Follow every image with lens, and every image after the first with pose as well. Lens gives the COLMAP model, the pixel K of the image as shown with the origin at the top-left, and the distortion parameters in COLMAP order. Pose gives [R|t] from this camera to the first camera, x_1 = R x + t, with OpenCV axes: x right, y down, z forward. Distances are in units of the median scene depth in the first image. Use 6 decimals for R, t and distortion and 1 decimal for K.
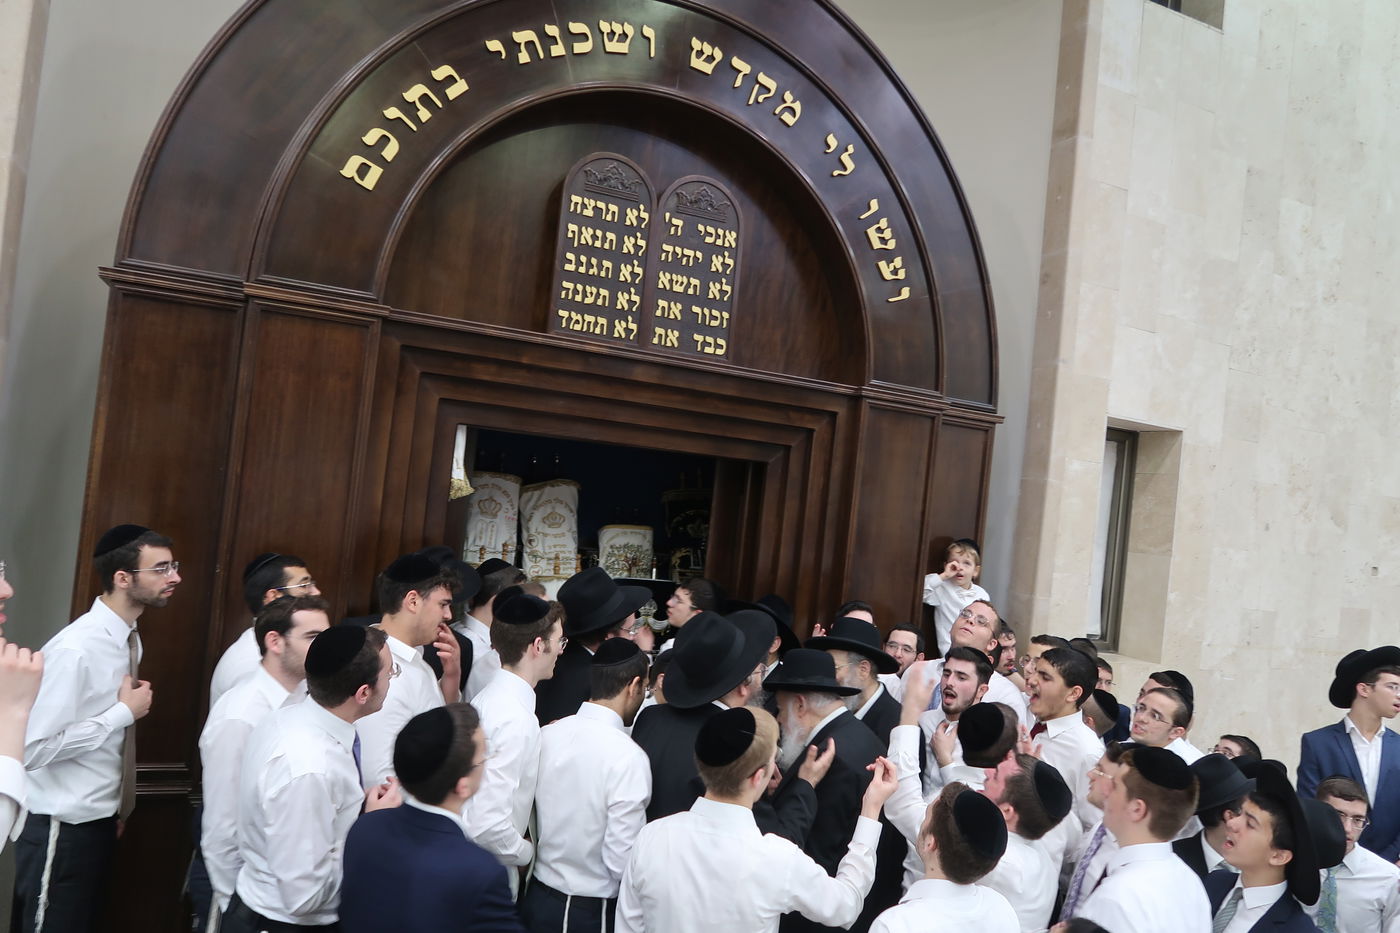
lens RADIAL K [[969.6, 0, 699.2], [0, 969.6, 473.2], [0, 0, 1]] dist [-0.020037, 0.010791]
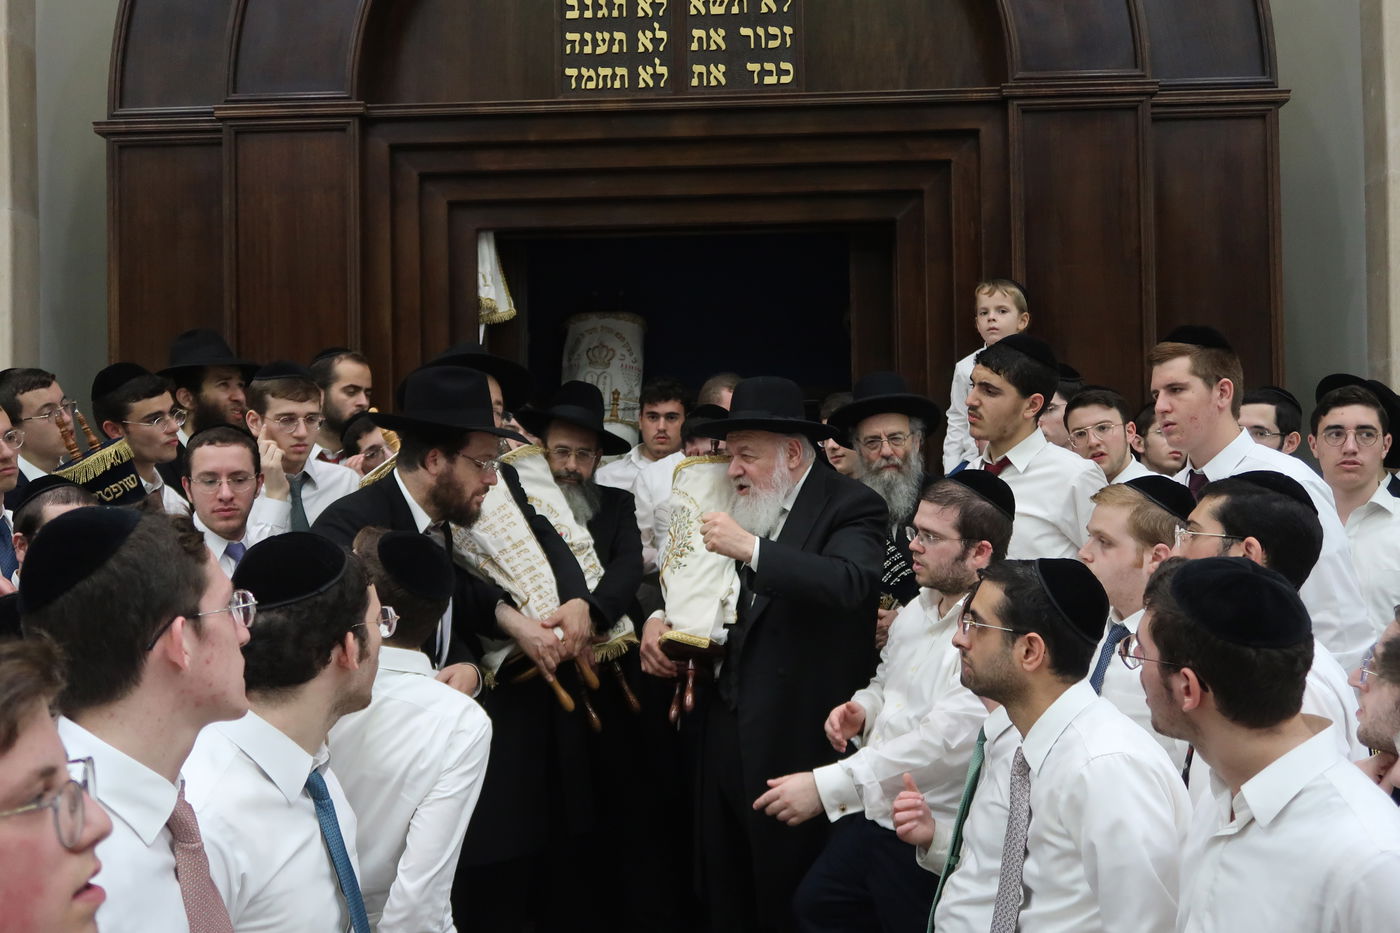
lens RADIAL K [[1513.1, 0, 681.8], [0, 1513.1, 457.9], [0, 0, 1]] dist [0.034652, 0.000000]
pose [[0.896195, -0.136456, -0.422155, 0.385602], [0.126840, 0.990615, -0.050934, 0.205904], [0.425143, -0.007899, 0.905092, -0.104209]]
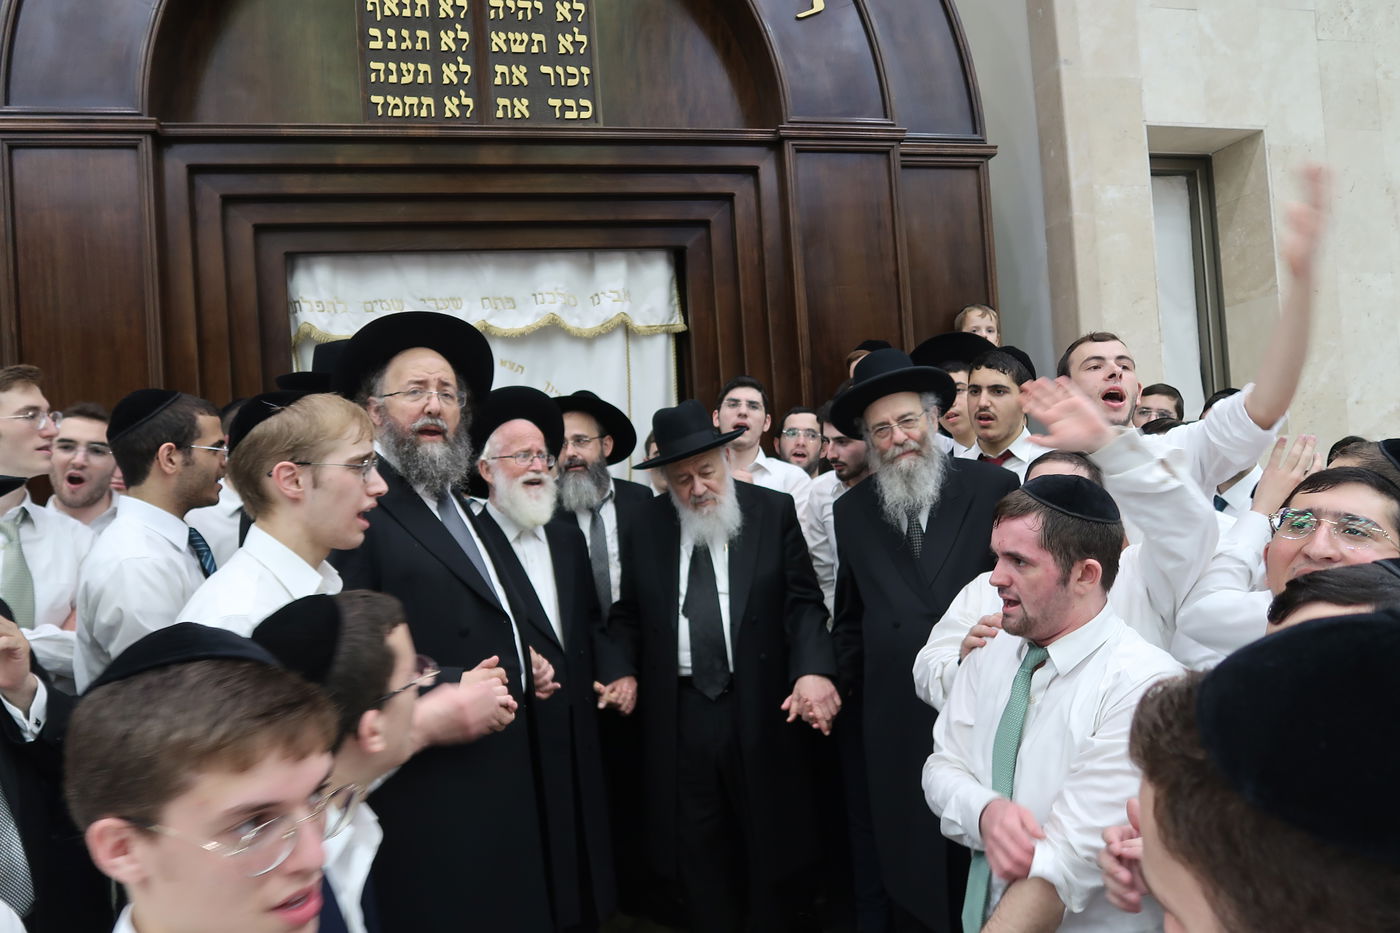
lens RADIAL K [[969.6, 0, 697.3], [0, 969.6, 465.5], [0, 0, 1]] dist [-0.020037, 0.010791]
pose [[0.965853, -0.177496, -0.188743, 0.202154], [0.177388, 0.983984, -0.017599, 0.186264], [0.188844, -0.016483, 0.981869, 0.198928]]
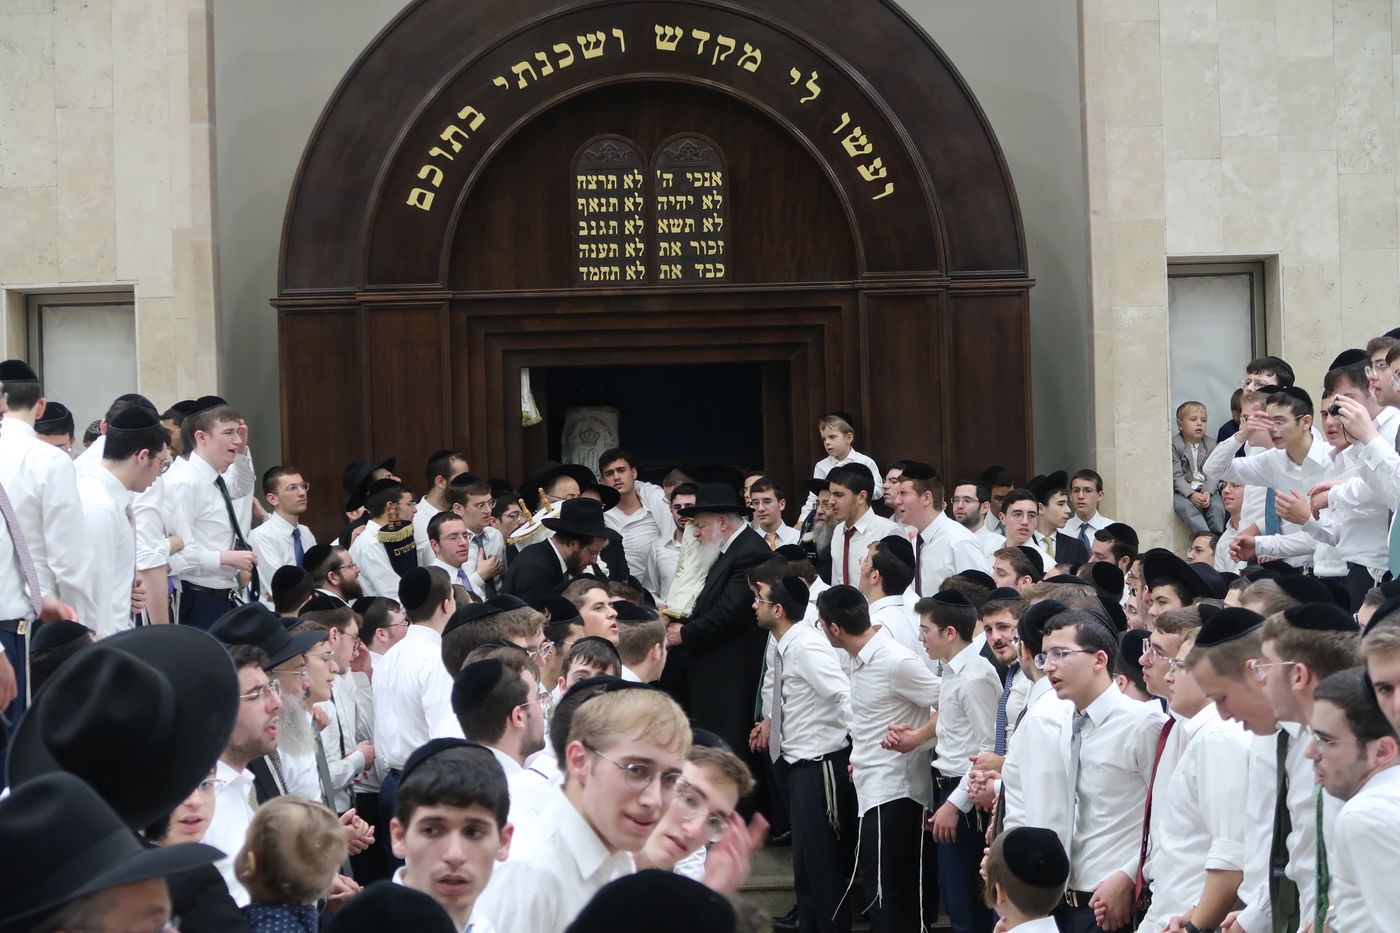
lens RADIAL K [[2489.2, 0, 699.2], [0, 2489.2, 490.5], [0, 0, 1]] dist [0.083604, 0.000000]
pose [[0.917035, -0.136457, -0.374734, 1.053206], [0.137879, 0.990178, -0.023156, 0.195417], [0.374213, -0.030433, 0.926843, -1.767211]]
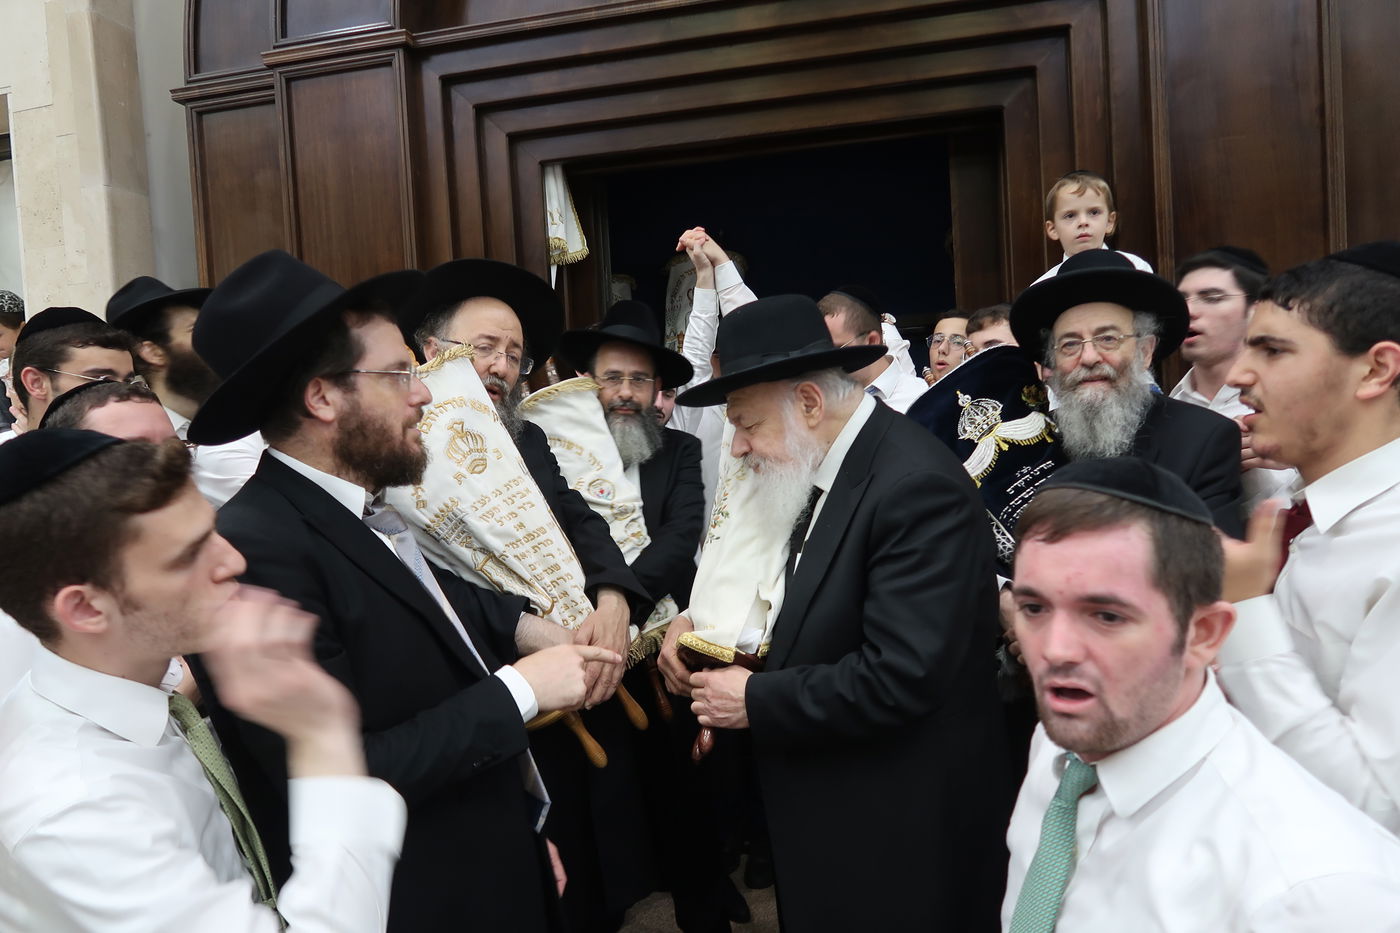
lens RADIAL K [[969.6, 0, 701.1], [0, 969.6, 476.4], [0, 0, 1]] dist [-0.020037, 0.010791]
pose [[0.803711, -0.128558, -0.580966, 0.246906], [0.161905, 0.986790, 0.005621, 0.190457], [0.572569, -0.098579, 0.813908, 0.356806]]
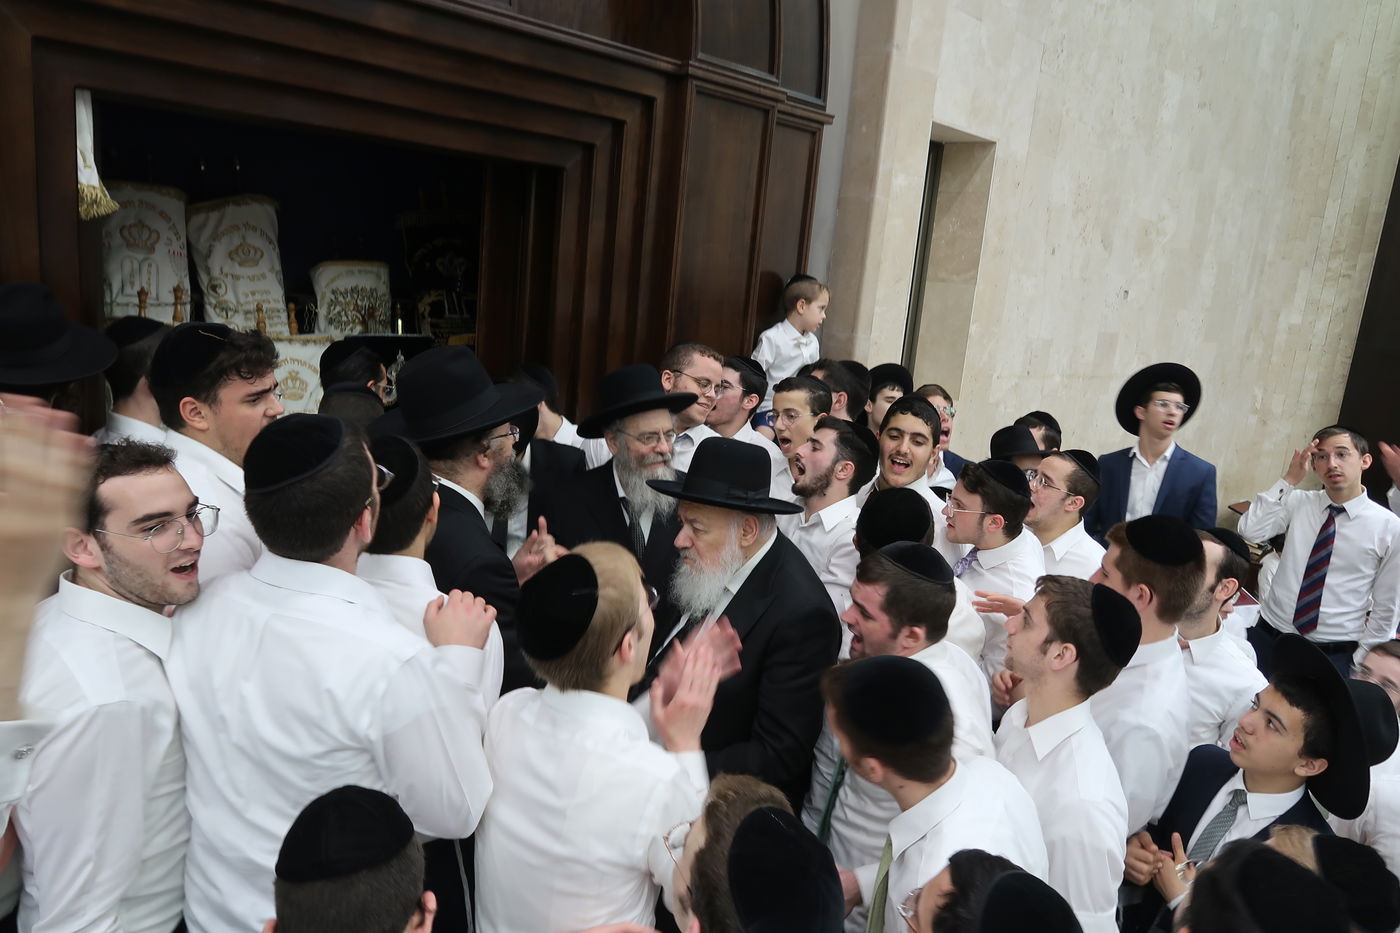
lens RADIAL K [[969.6, 0, 702.6], [0, 969.6, 472.0], [0, 0, 1]] dist [-0.020037, 0.010791]
pose [[0.942590, -0.089724, 0.321672, -0.085961], [0.002343, 0.964984, 0.262298, 0.019513], [-0.333943, -0.246486, 0.909795, 0.247219]]
